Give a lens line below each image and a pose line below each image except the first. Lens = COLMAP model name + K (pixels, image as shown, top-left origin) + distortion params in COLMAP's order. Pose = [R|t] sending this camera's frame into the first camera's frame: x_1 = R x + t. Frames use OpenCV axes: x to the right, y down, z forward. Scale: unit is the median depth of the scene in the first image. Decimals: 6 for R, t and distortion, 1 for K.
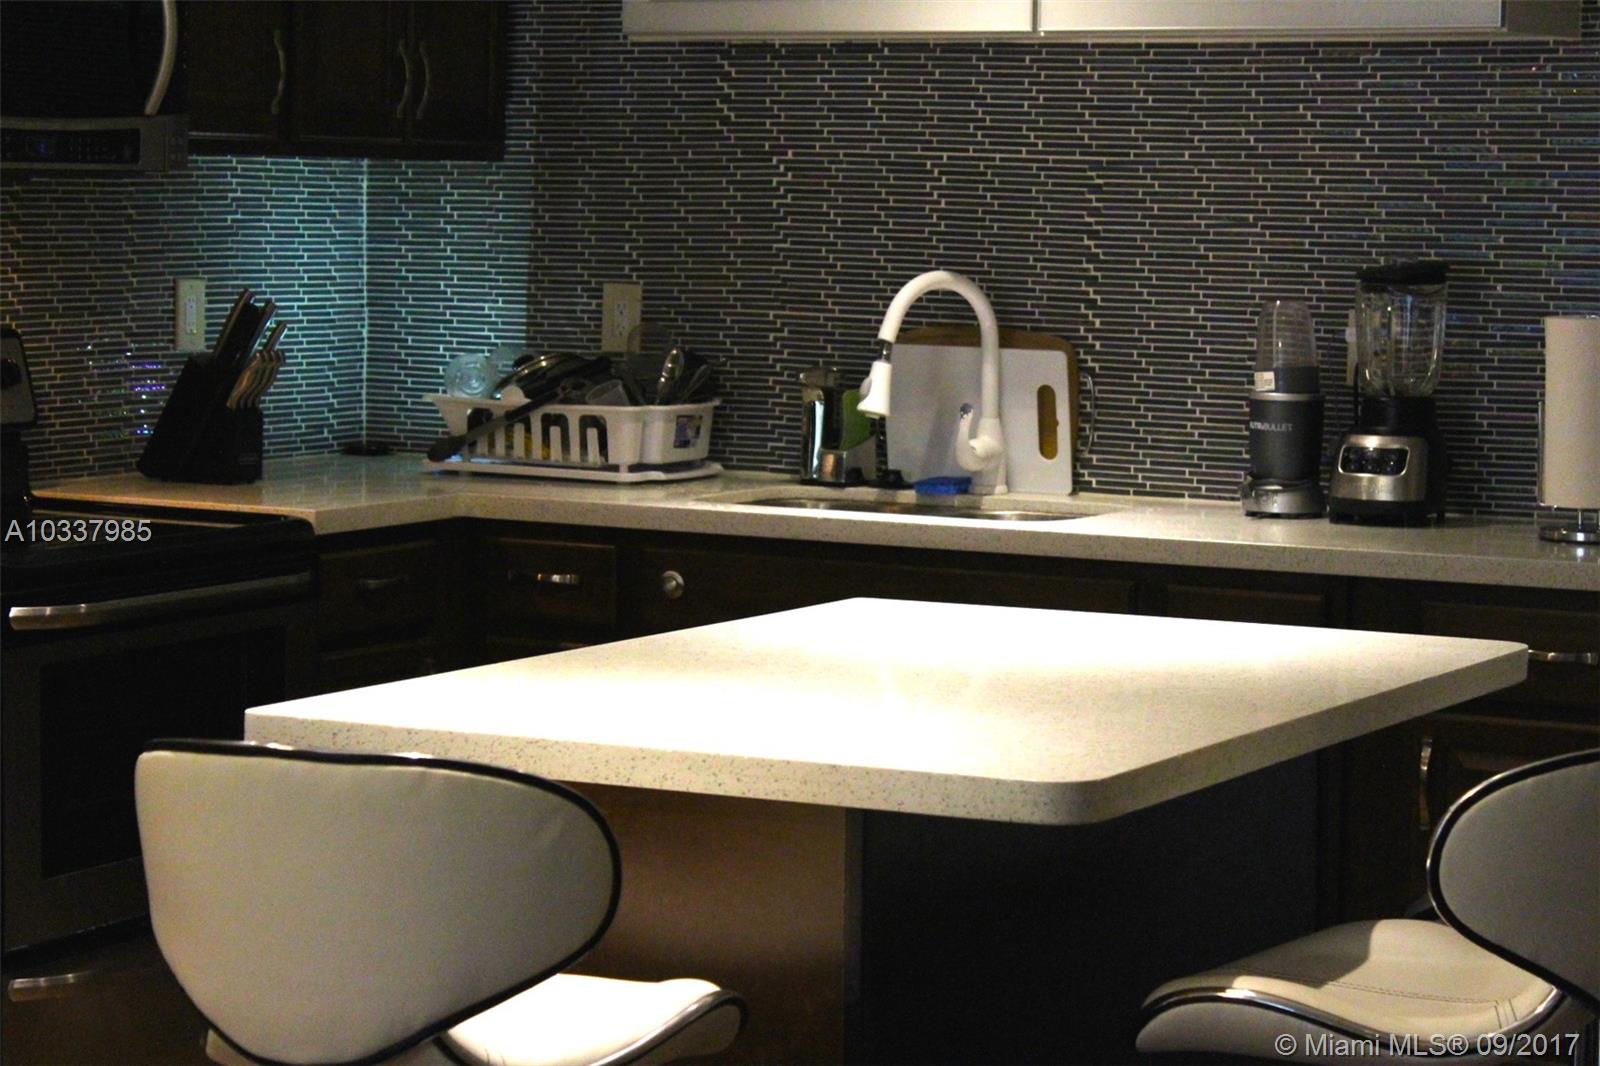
lens RADIAL K [[3861.0, 0, 797.0], [0, 3861.0, 529.2], [0, 0, 1]] dist [0.140843, 0.000000]
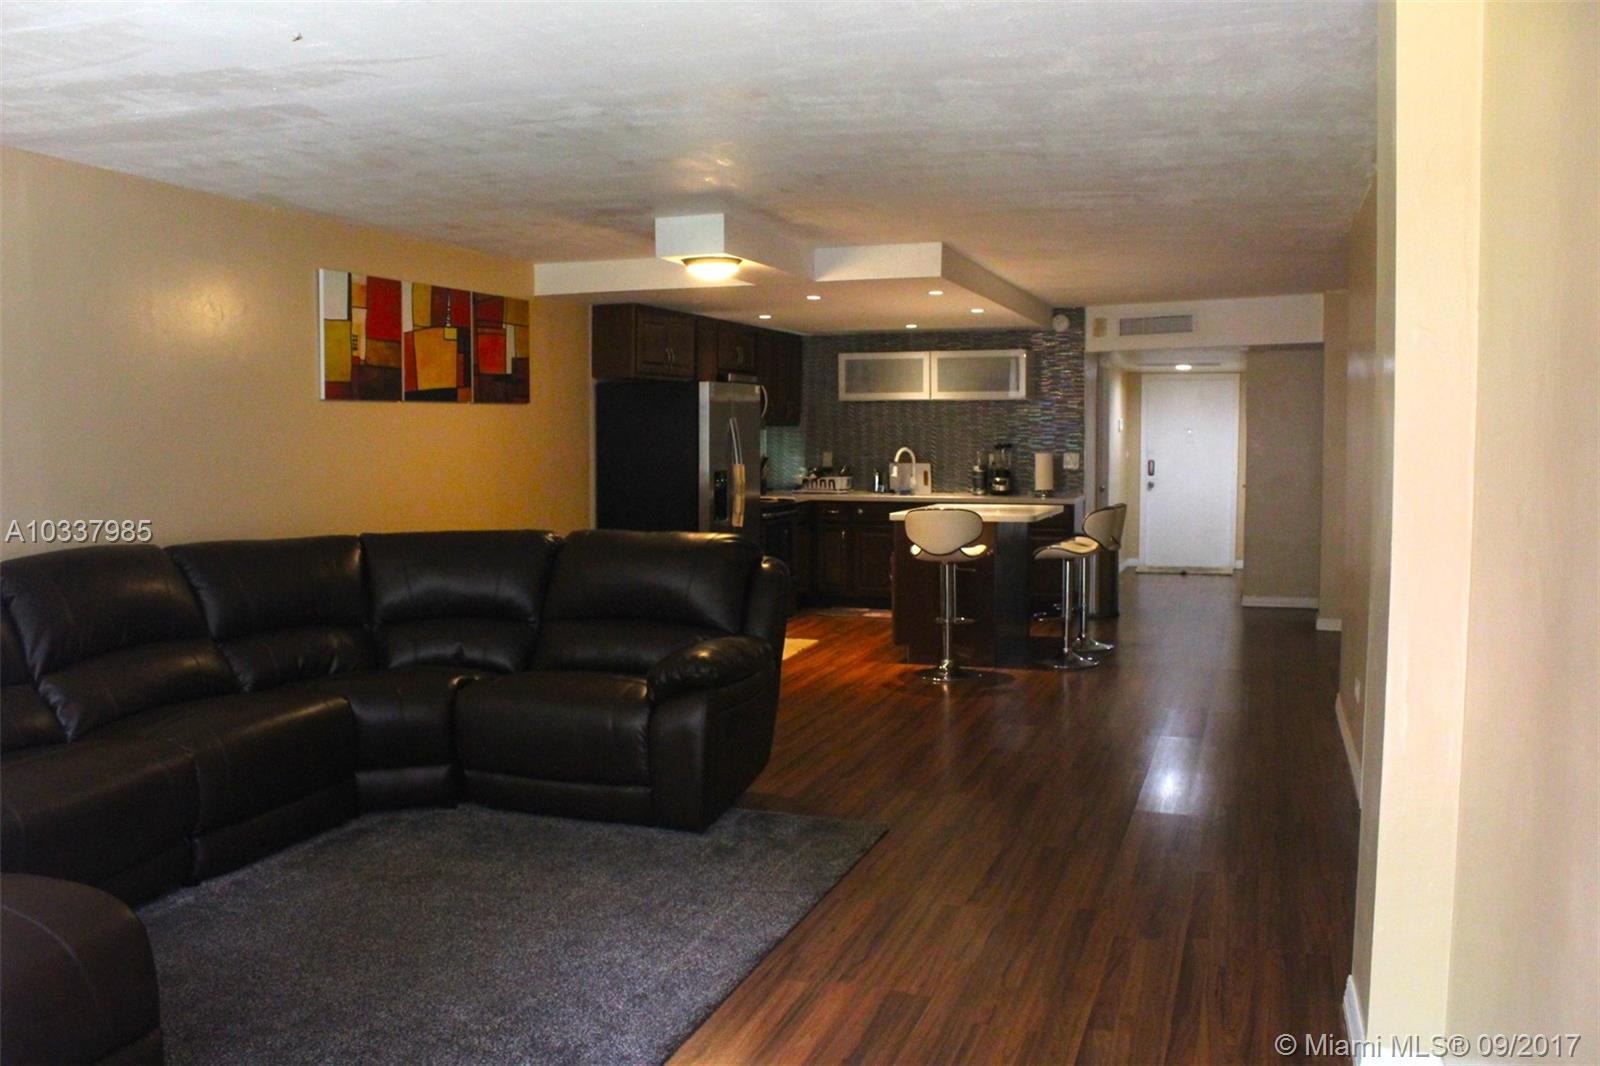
lens RADIAL K [[1345.4, 0, 801.8], [0, 1345.4, 528.2], [0, 0, 1]] dist [-0.120389, 0.060875]
pose [[0.987574, -0.028694, 0.154513, -0.351950], [0.031580, 0.999369, -0.016258, 0.057477], [-0.153949, 0.020935, 0.987857, -0.641217]]
